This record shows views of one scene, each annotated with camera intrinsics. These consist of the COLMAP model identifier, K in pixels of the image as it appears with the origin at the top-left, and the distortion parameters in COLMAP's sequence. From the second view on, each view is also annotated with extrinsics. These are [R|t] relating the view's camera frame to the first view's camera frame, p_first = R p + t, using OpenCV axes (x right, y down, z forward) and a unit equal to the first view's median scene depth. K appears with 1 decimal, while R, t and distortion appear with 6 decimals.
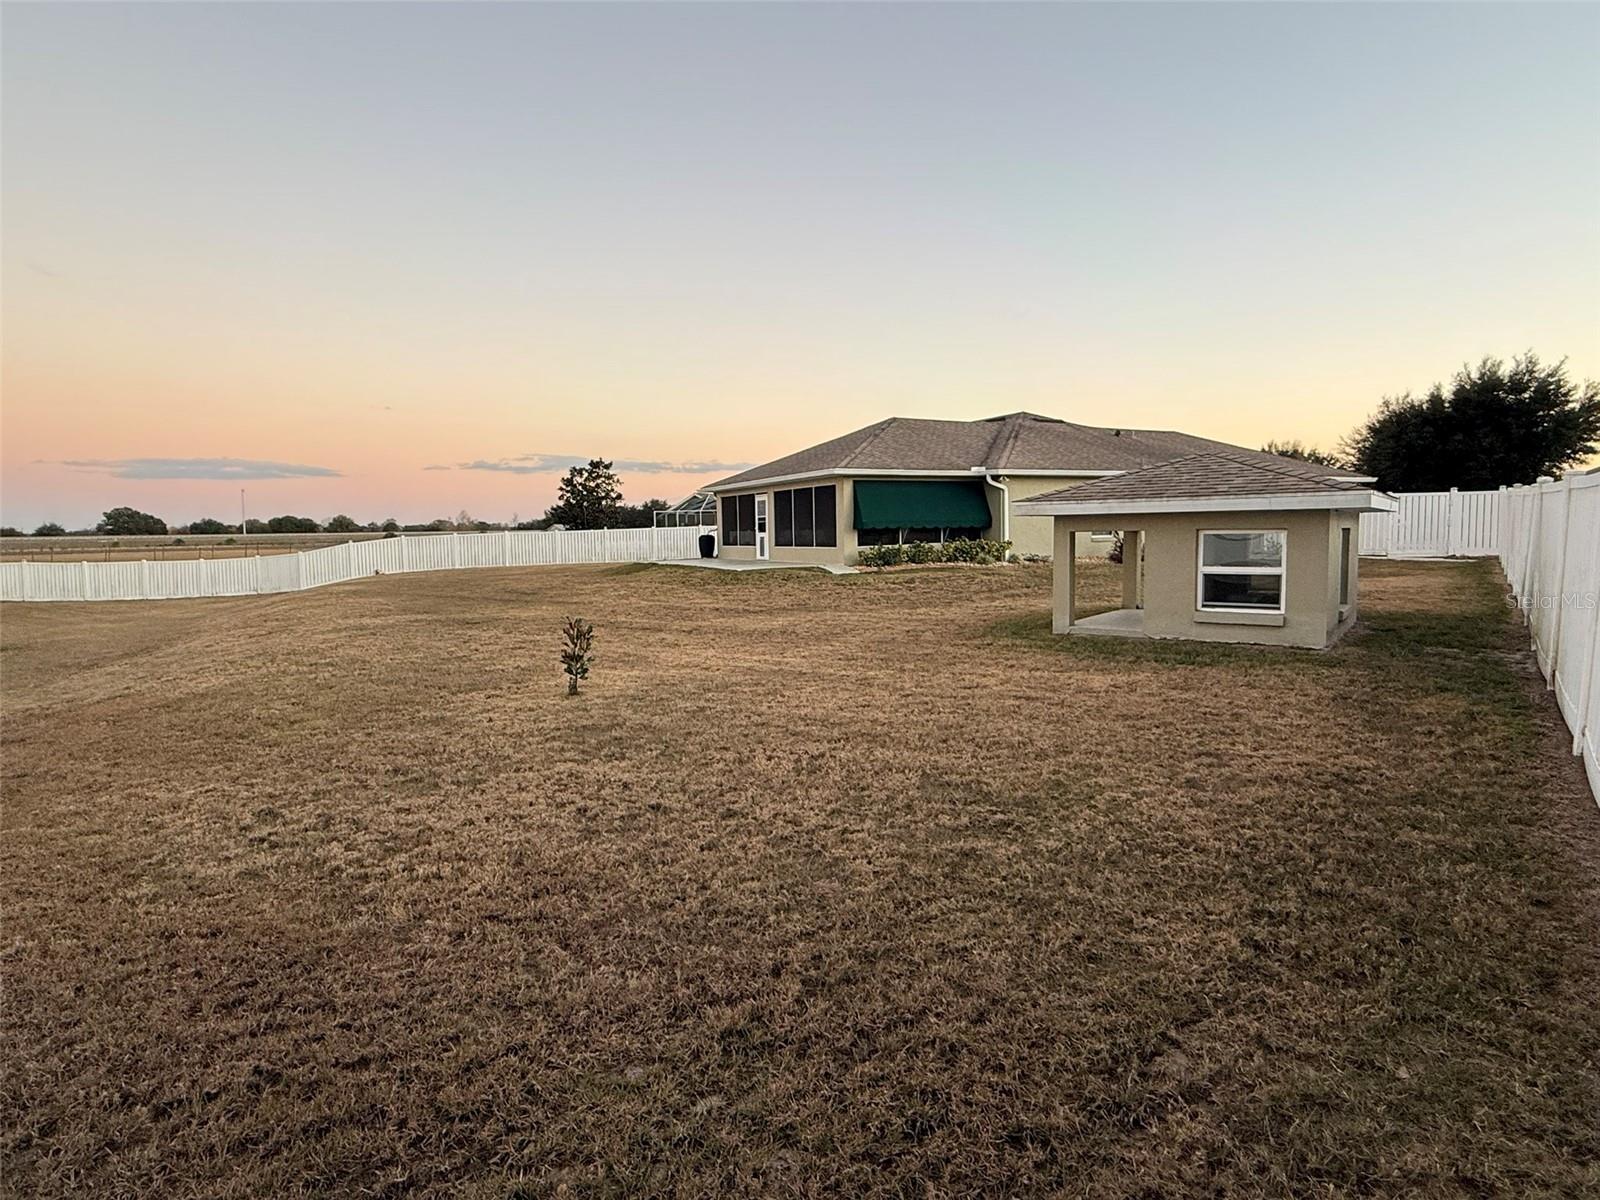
lens RADIAL K [[890.6, 0, 800.0], [0, 890.6, 600.0], [0, 0, 1]] dist [-0.001350, 0.000856]
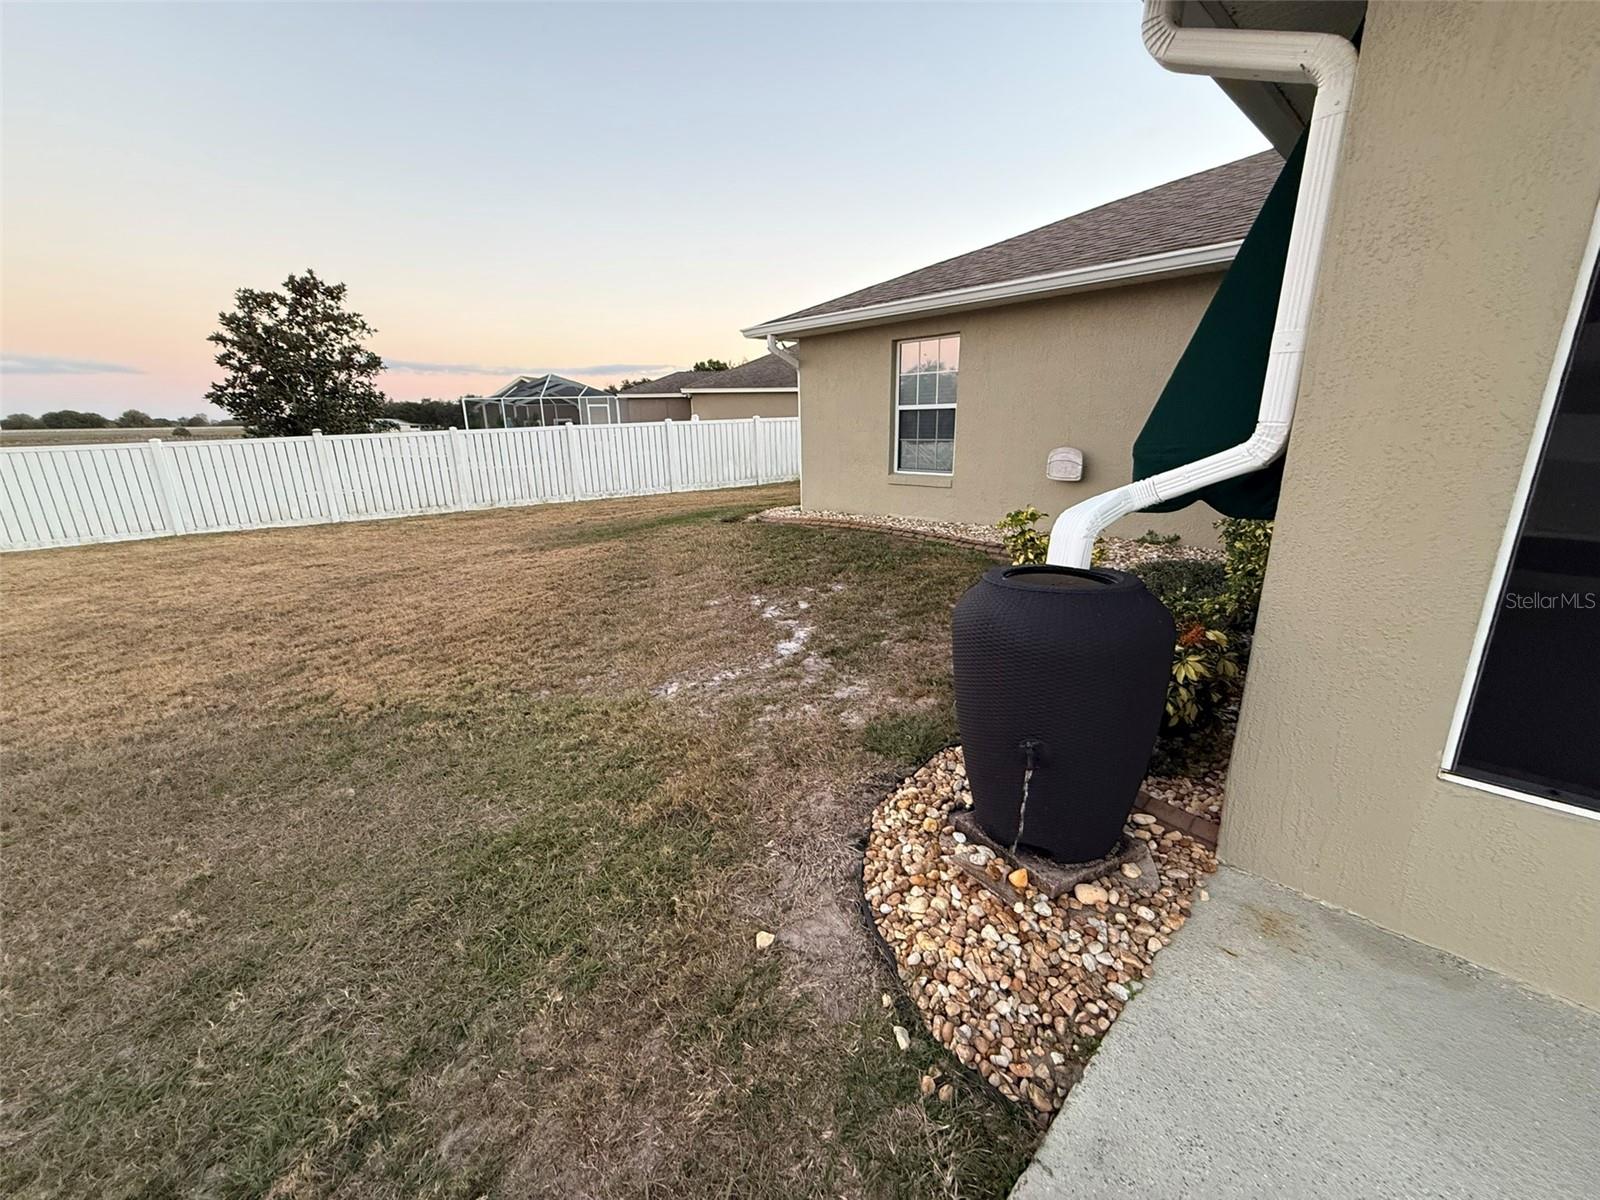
lens RADIAL K [[627.3, 0, 800.0], [0, 627.3, 600.0], [0, 0, 1]] dist [0.001497, 0.000082]
pose [[0.952257, -0.085488, 0.293085, -0.272990], [0.026769, 0.979678, 0.198783, -0.149177], [-0.304122, -0.181447, 0.935193, 1.719388]]
